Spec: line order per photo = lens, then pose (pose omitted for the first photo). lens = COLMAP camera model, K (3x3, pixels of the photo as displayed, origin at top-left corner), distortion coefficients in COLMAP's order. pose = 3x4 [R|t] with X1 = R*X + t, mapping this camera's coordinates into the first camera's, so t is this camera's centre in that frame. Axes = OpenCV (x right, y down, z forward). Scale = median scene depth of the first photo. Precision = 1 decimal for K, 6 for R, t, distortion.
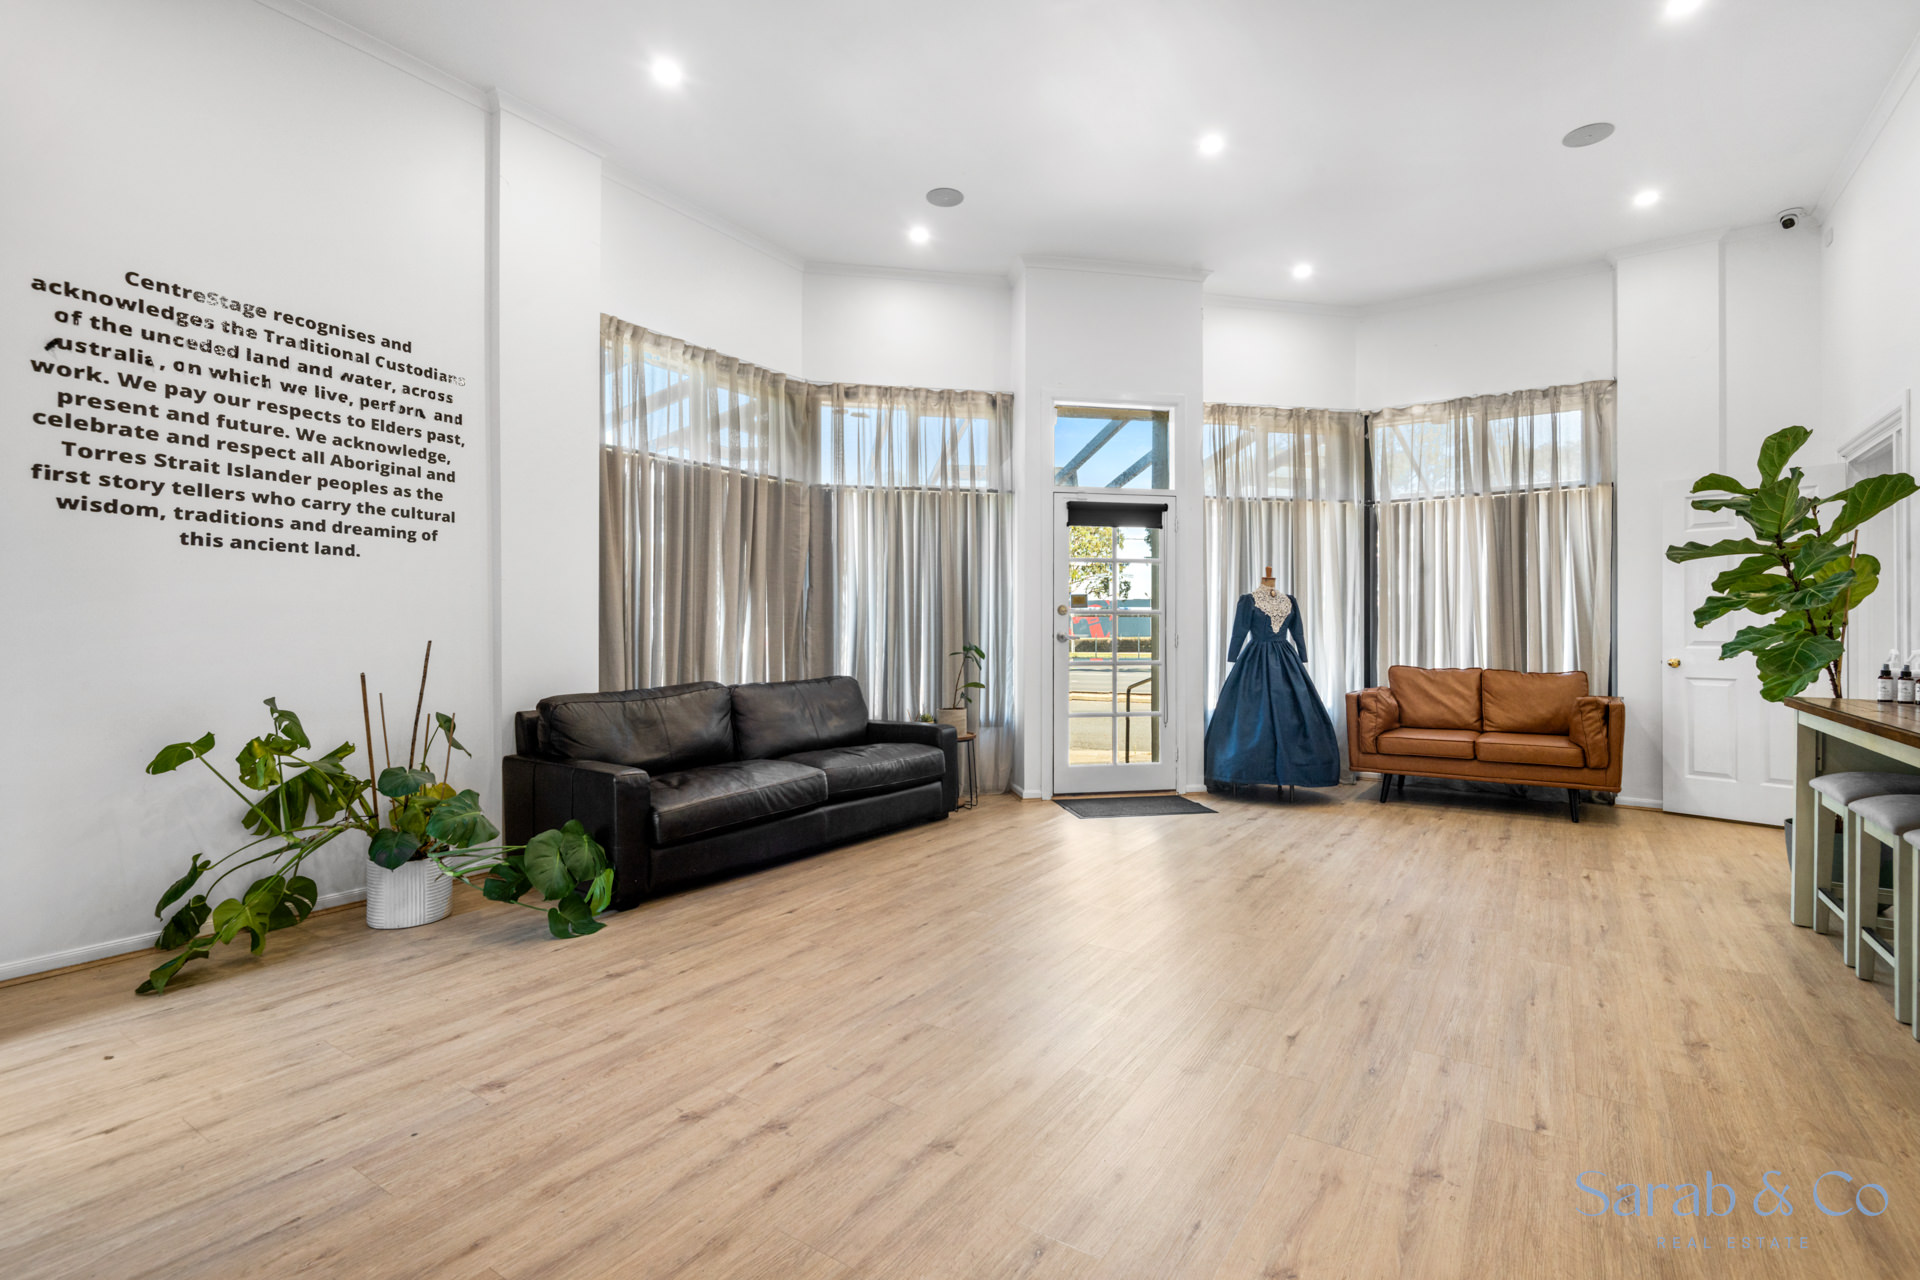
lens RADIAL K [[882.0, 0, 966.8], [0, 882.0, 635.3], [0, 0, 1]] dist [0.003689, 0.001215]
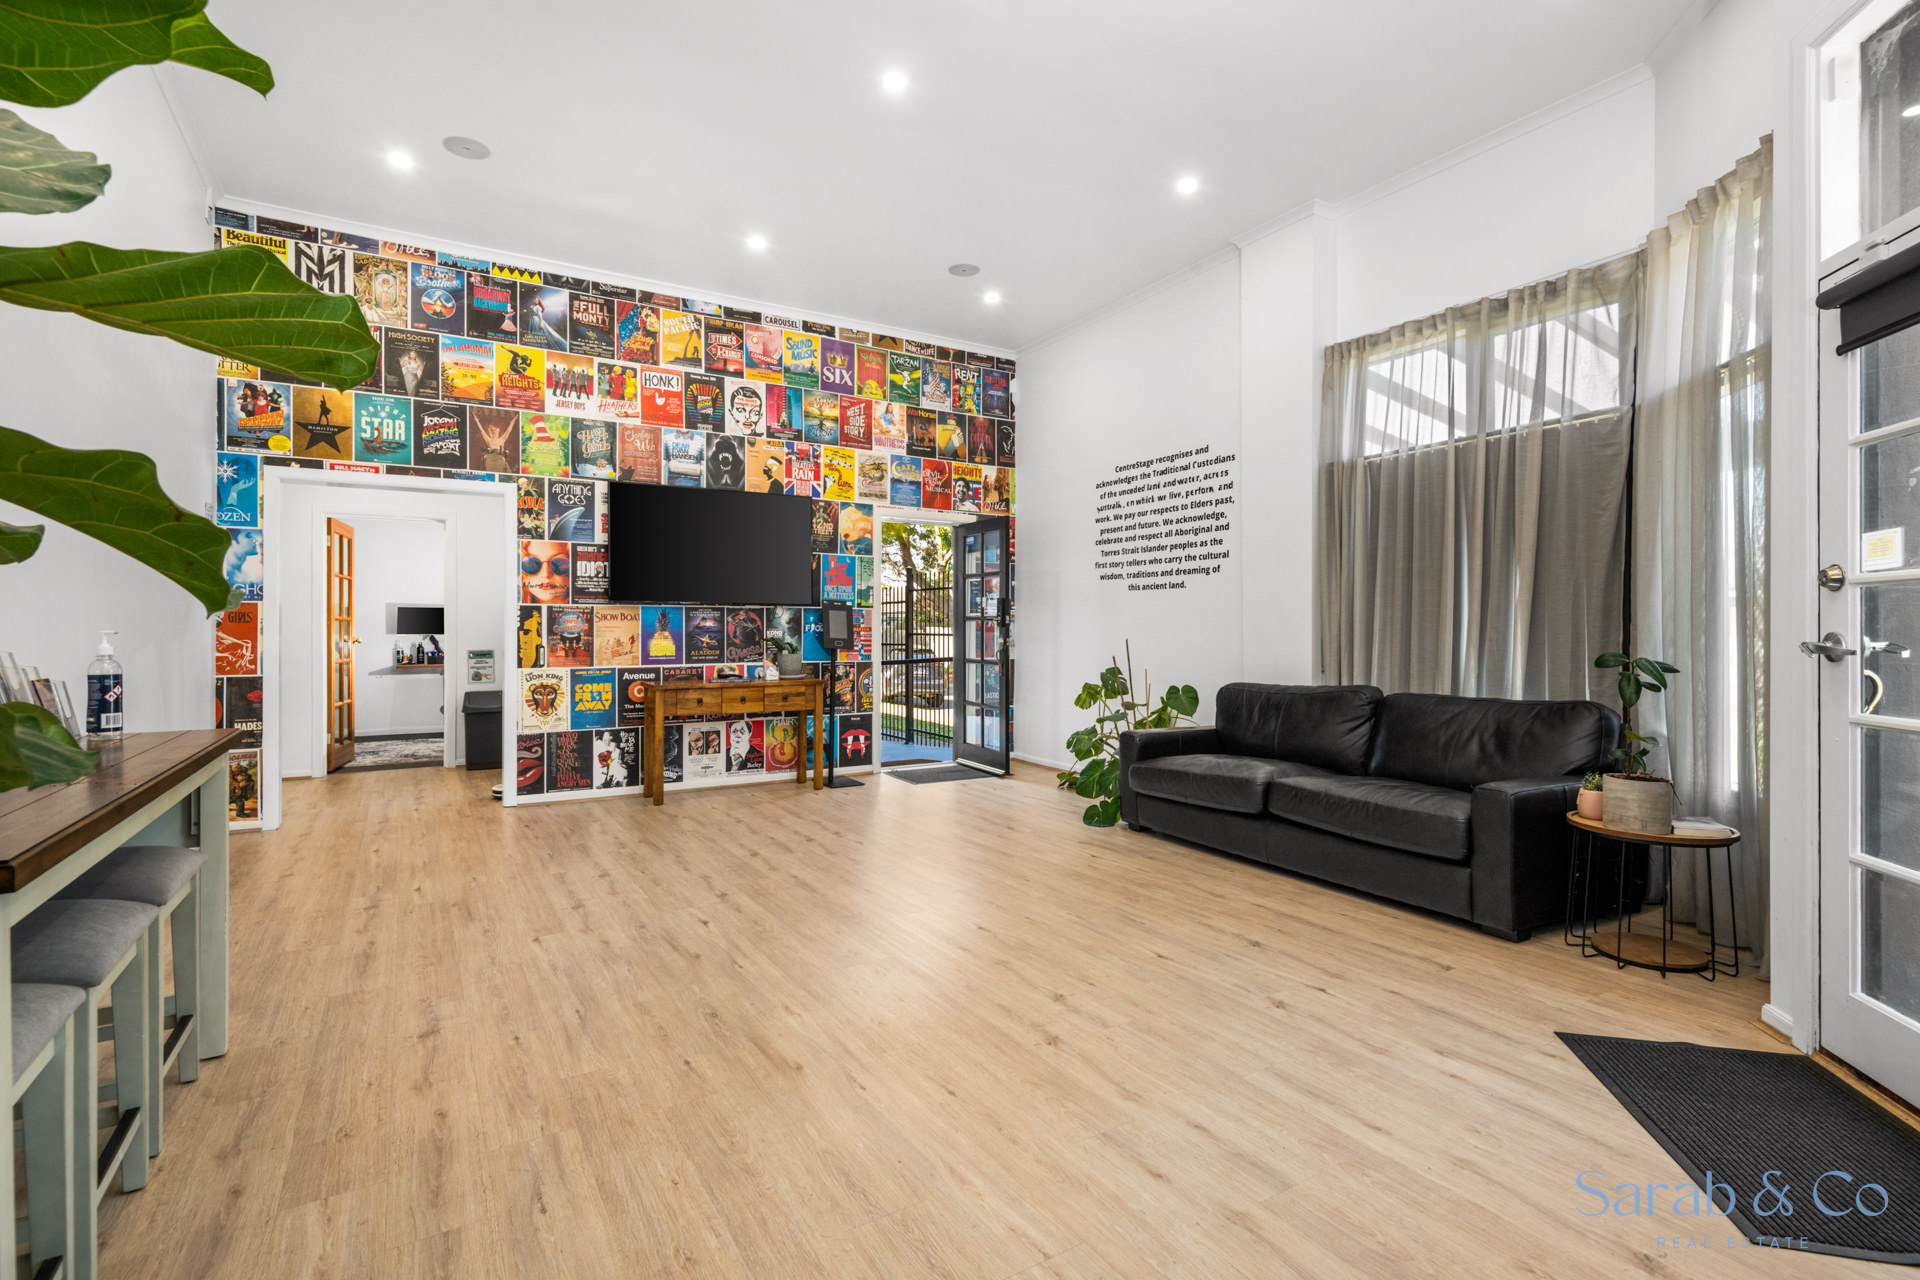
lens RADIAL K [[882.0, 0, 965.9], [0, 882.0, 636.9], [0, 0, 1]] dist [0.003689, 0.001215]
pose [[-0.407206, 0.003188, -0.913331, 1.082019], [-0.006244, 0.999961, 0.006274, -0.005546], [0.913315, 0.008257, -0.407170, 1.424943]]
